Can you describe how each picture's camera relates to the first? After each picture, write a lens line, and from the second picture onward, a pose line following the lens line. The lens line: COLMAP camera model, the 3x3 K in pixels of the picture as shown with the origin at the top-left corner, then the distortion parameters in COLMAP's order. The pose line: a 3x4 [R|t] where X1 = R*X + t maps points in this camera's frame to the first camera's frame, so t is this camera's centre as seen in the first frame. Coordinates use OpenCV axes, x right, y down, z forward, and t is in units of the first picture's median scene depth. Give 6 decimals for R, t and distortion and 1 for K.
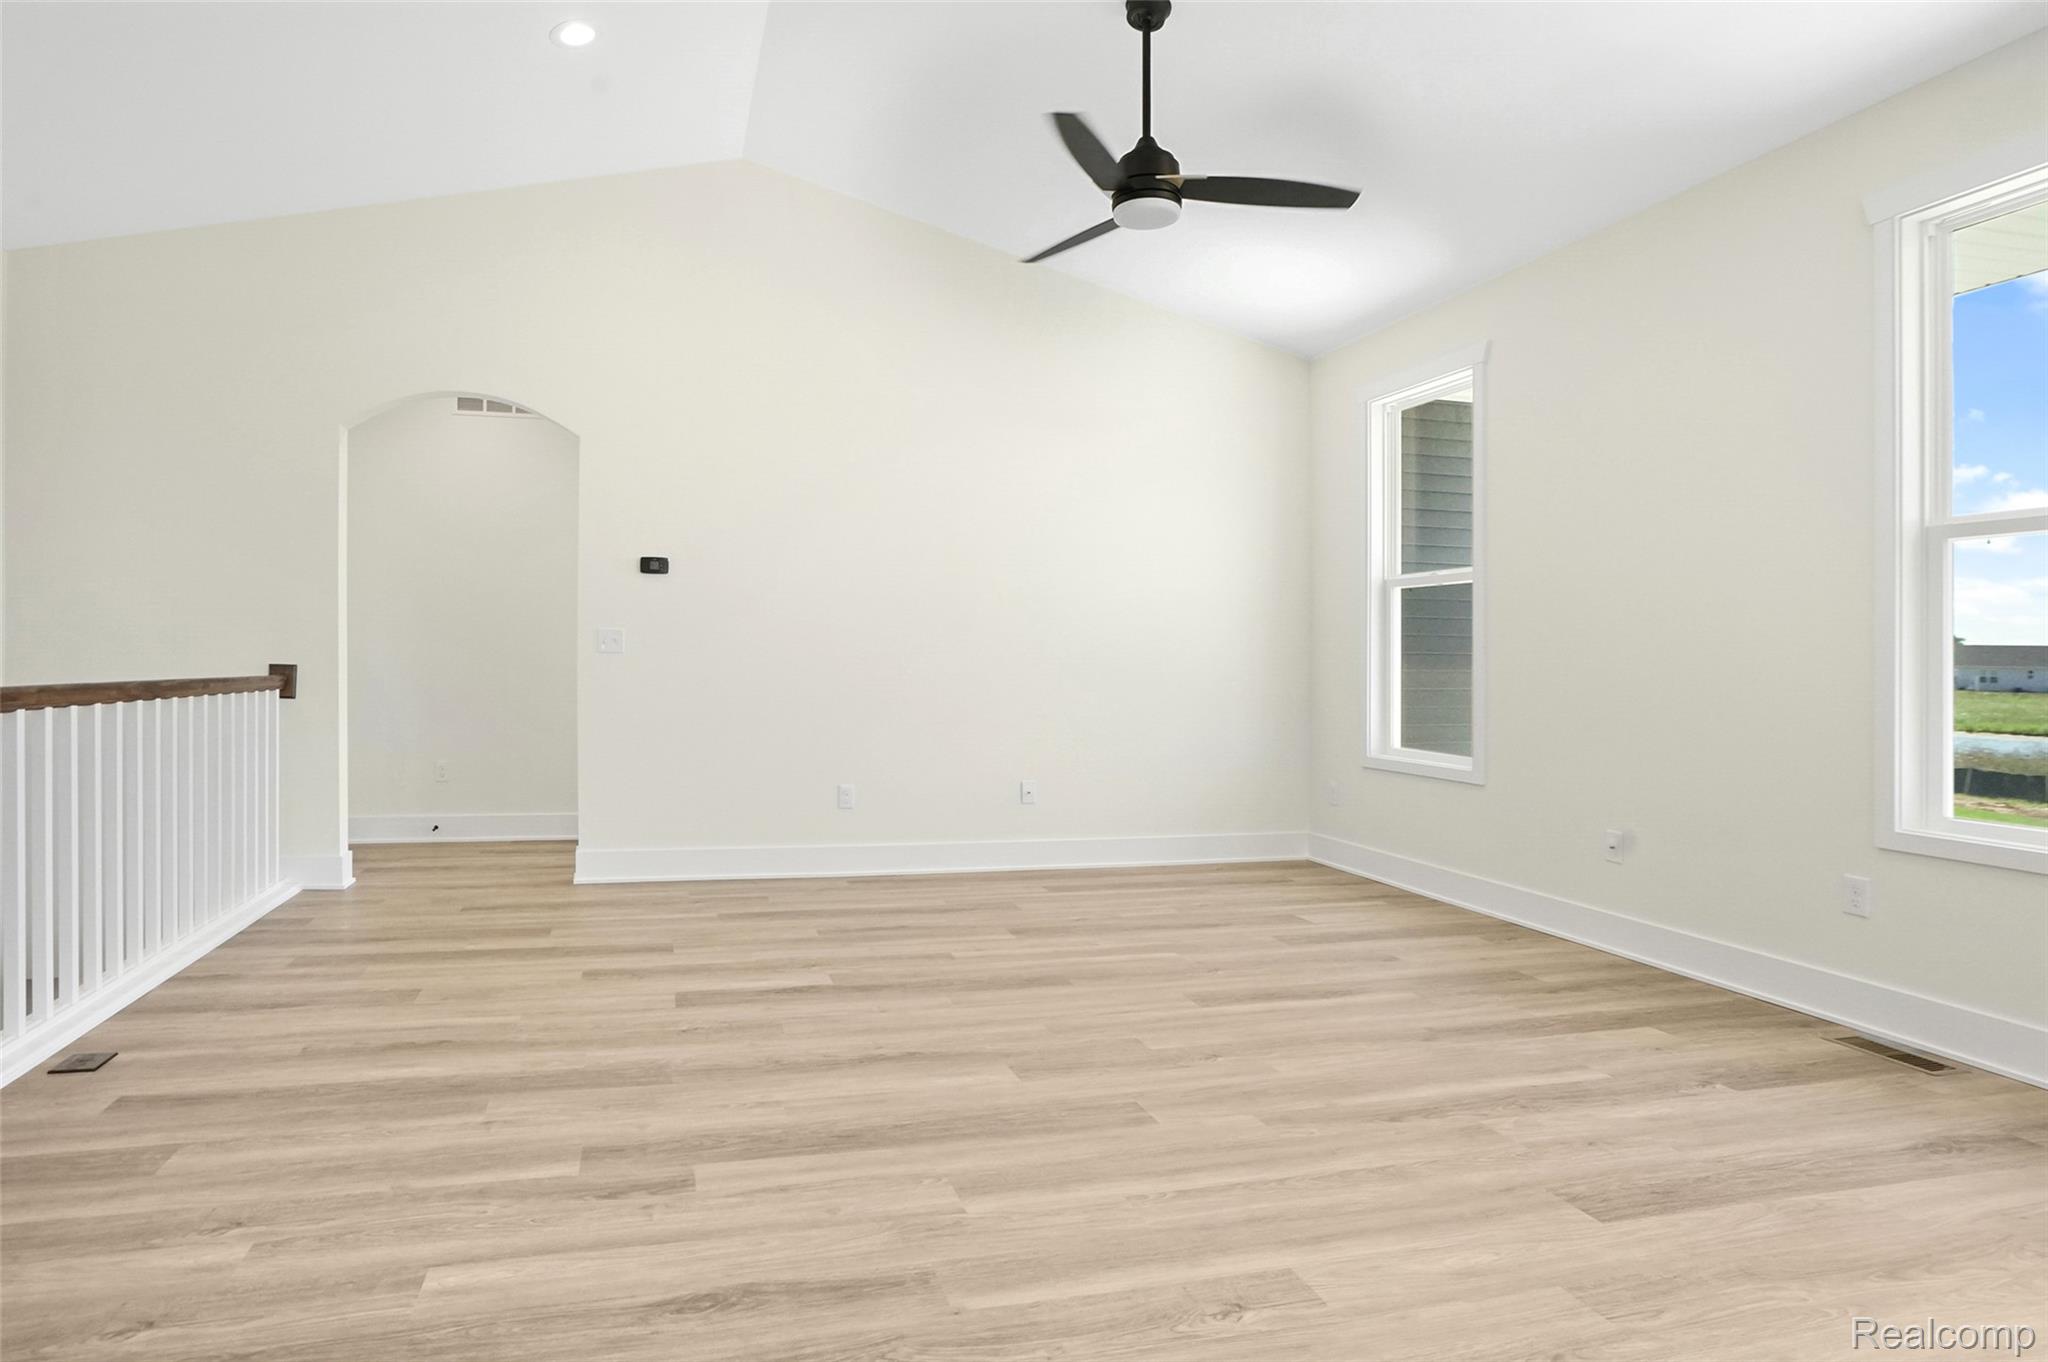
lens RADIAL K [[1046.2, 0, 875.0], [0, 1046.2, 644.8], [0, 0, 1]] dist [-0.046993, 0.020946]
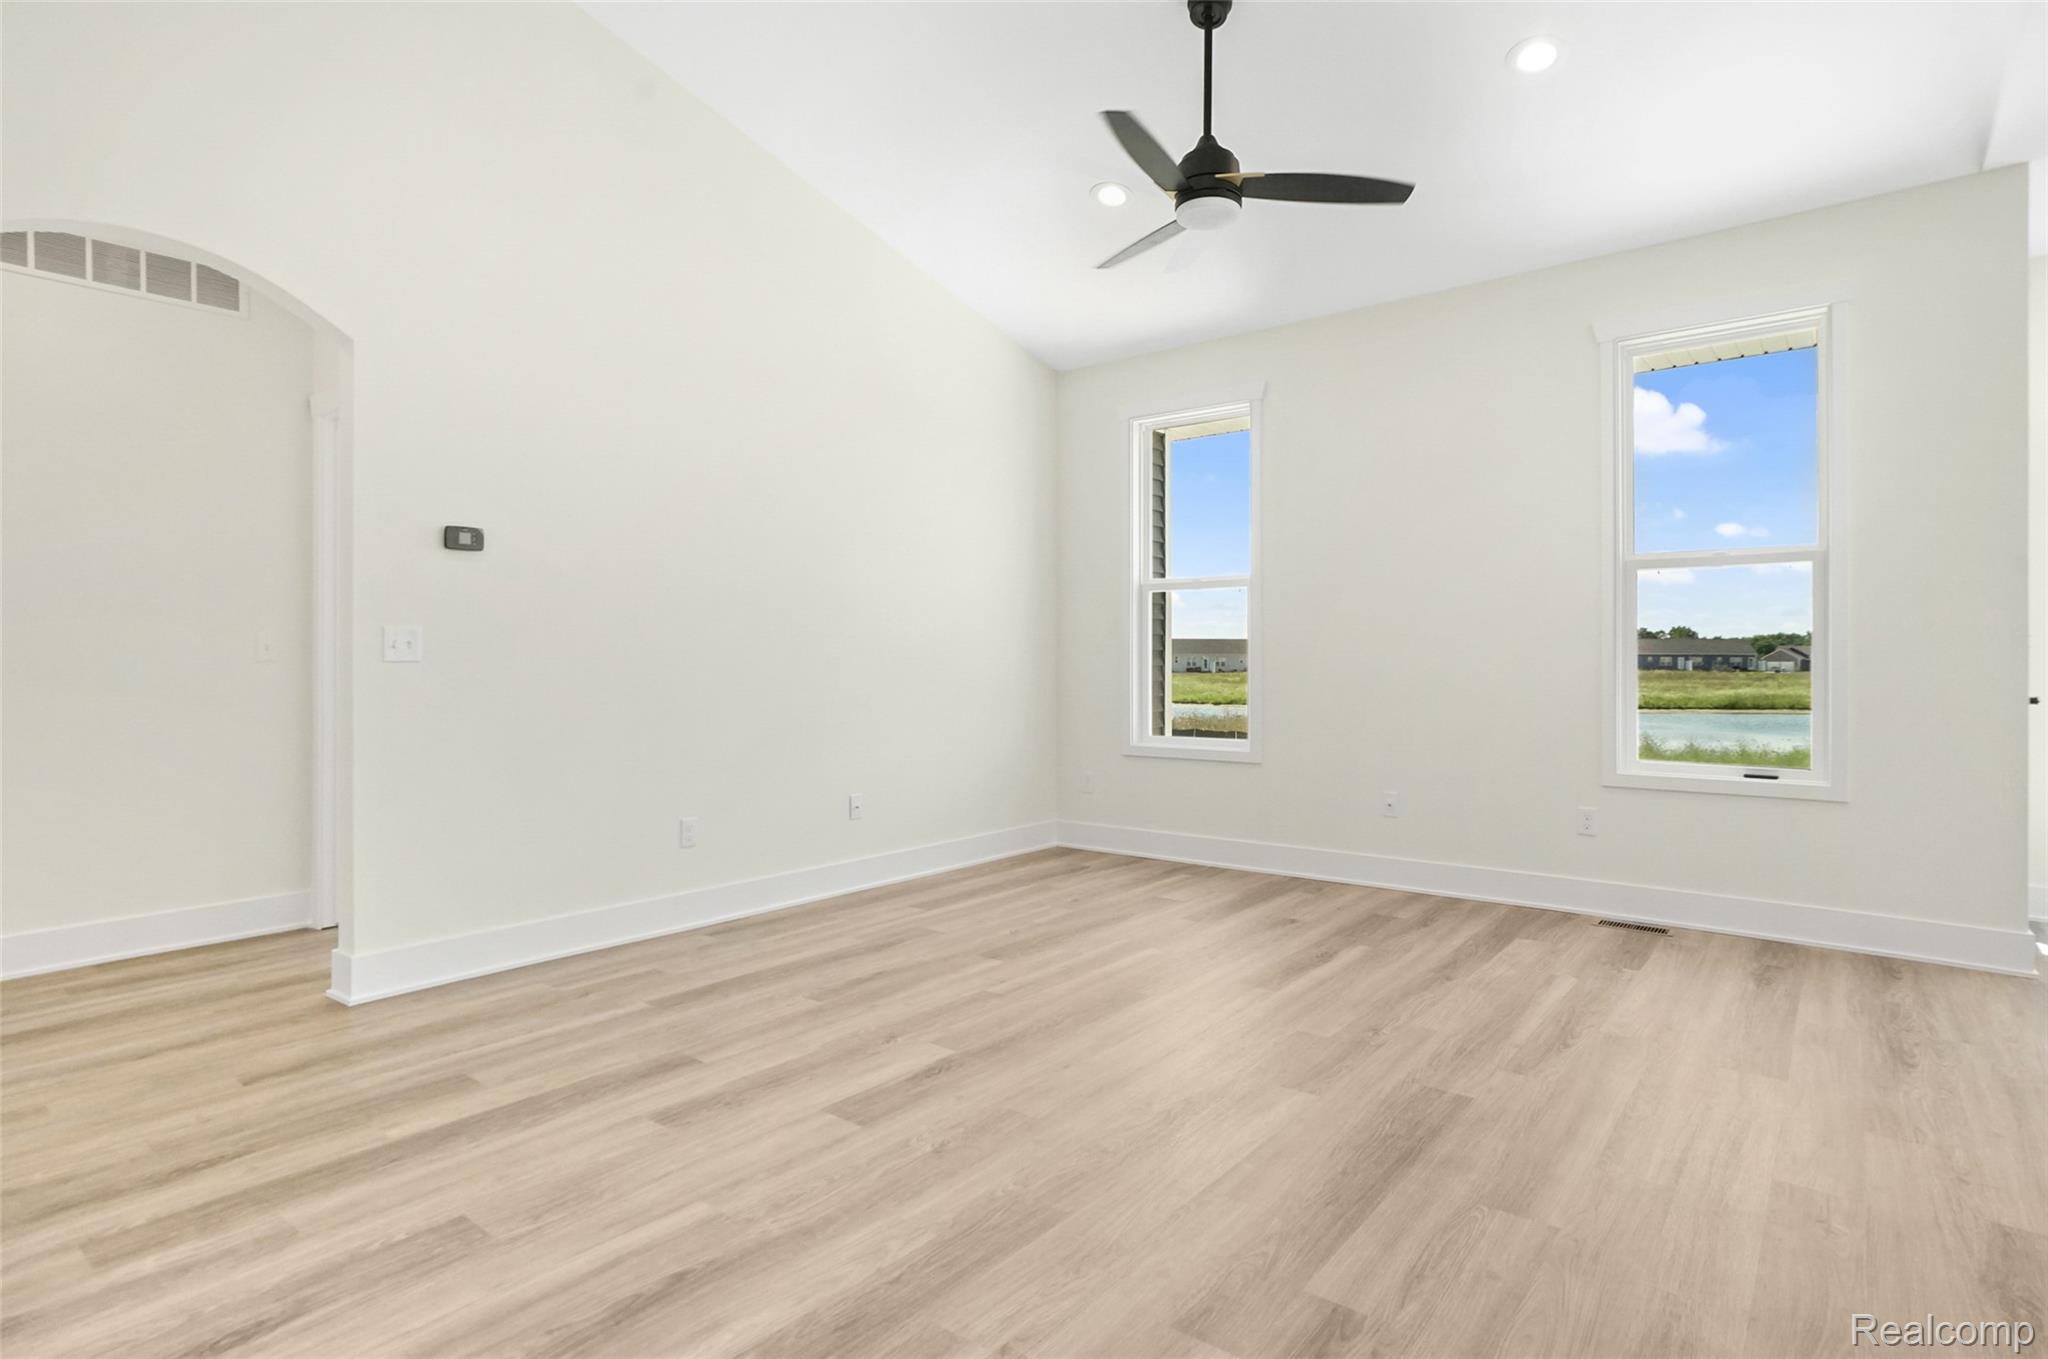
lens RADIAL K [[1070.0, 0, 1016.9], [0, 1070.0, 655.4], [0, 0, 1]] dist [-0.027588, 0.019617]
pose [[0.800902, -0.012553, 0.598664, -0.510230], [0.005137, 0.999887, 0.014094, -0.006811], [-0.598773, -0.008213, 0.800877, 0.280215]]
